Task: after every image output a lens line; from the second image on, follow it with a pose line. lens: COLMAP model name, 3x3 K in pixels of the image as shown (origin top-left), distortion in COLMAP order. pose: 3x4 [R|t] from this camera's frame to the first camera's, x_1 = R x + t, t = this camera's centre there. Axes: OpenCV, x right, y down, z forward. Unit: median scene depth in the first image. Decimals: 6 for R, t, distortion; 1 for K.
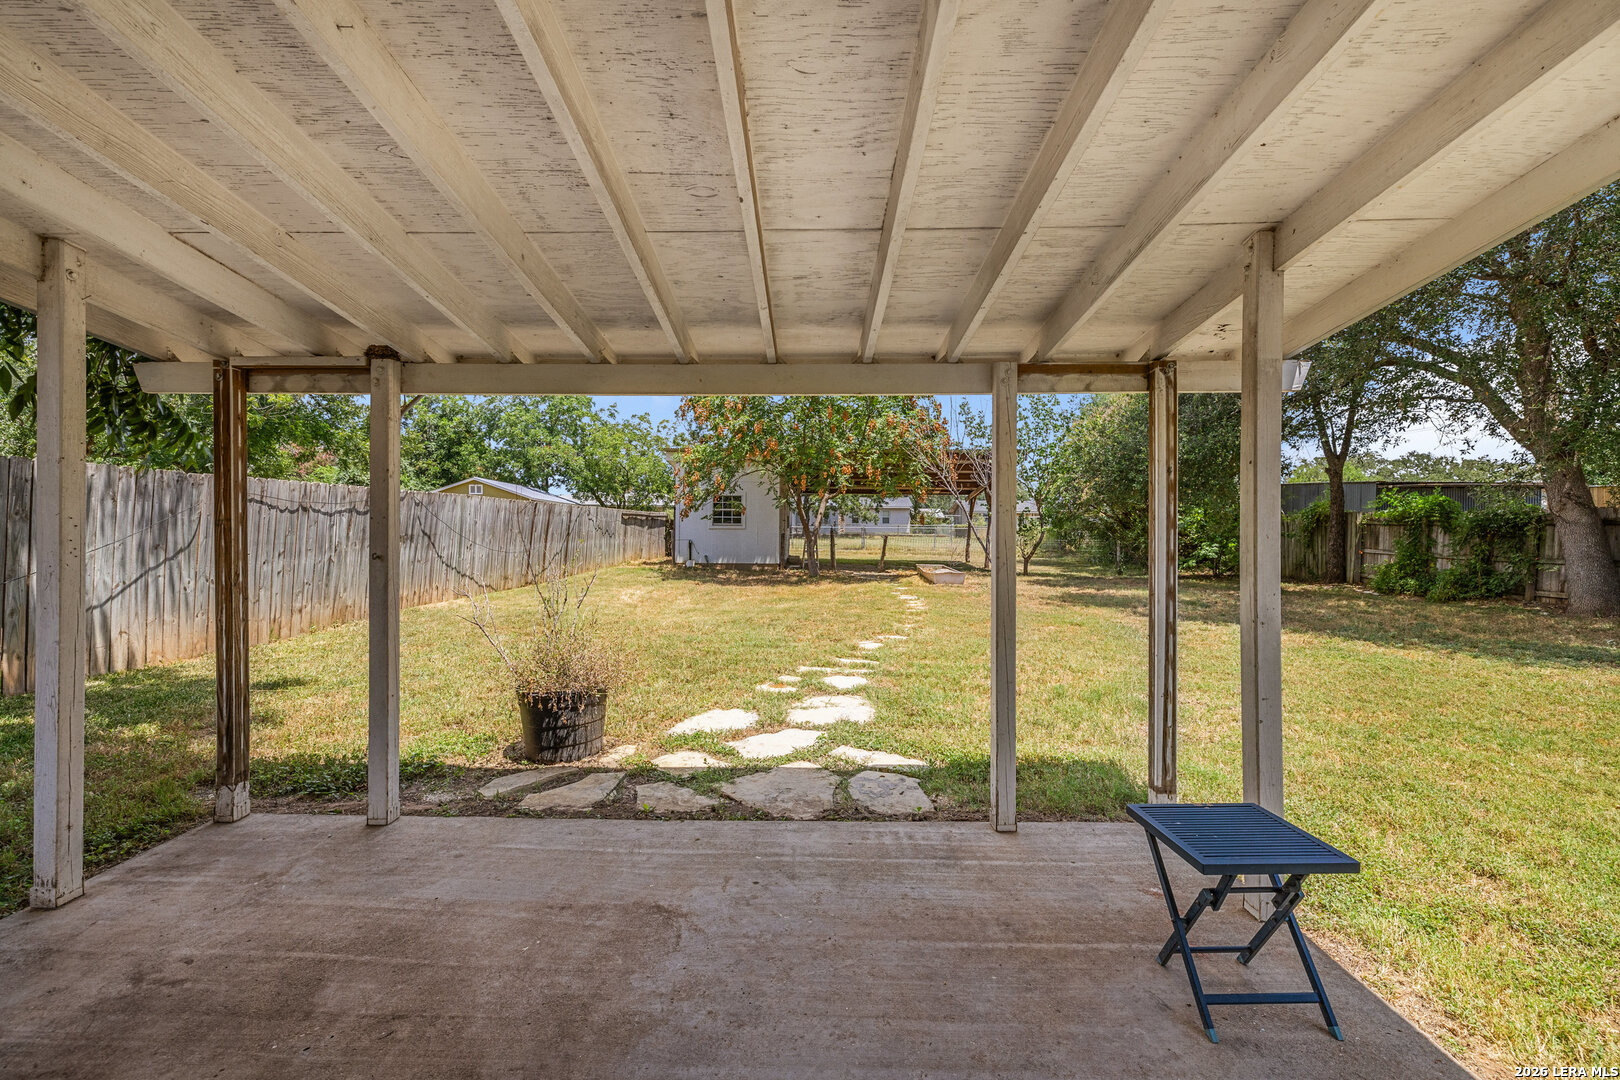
lens RADIAL K [[680.1, 0, 807.6], [0, 680.1, 538.7], [0, 0, 1]] dist [0.001478, 0.000299]
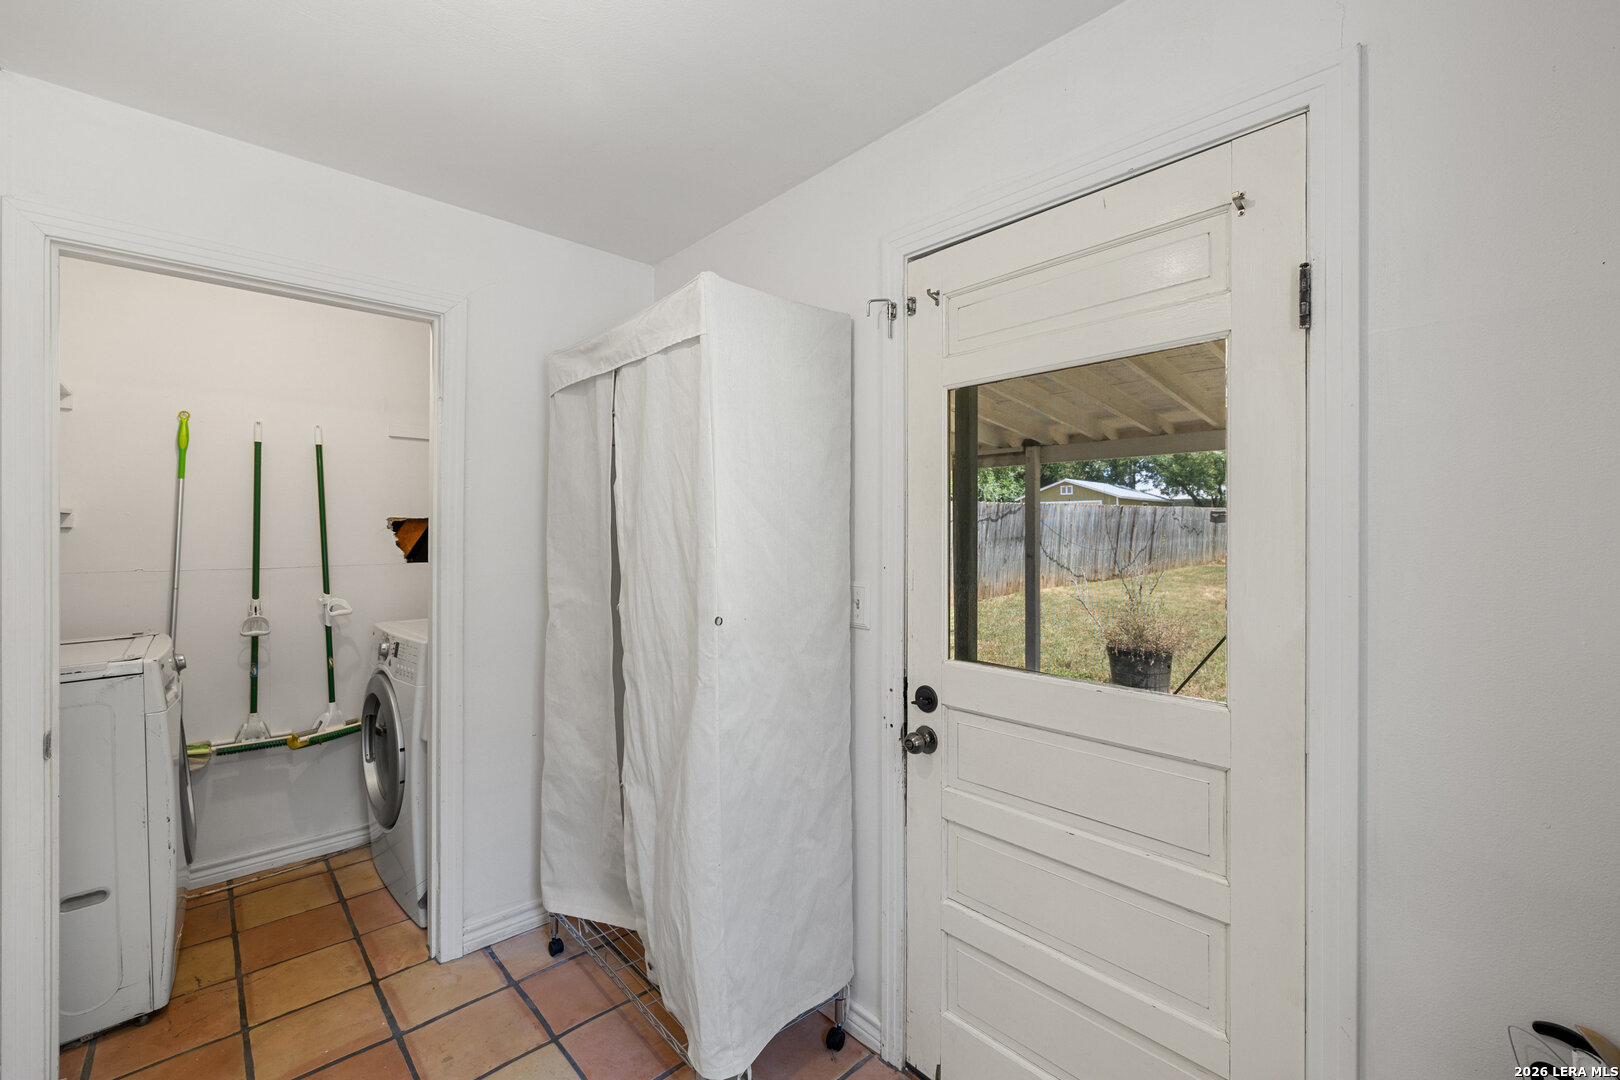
lens RADIAL K [[680.1, 0, 807.6], [0, 680.1, 538.7], [0, 0, 1]] dist [0.001478, 0.000299]
pose [[0.686033, 0.000099, -0.727571, 0.072782], [0.005467, 0.999971, 0.005291, -0.008481], [0.727550, -0.007608, 0.686012, -0.174467]]
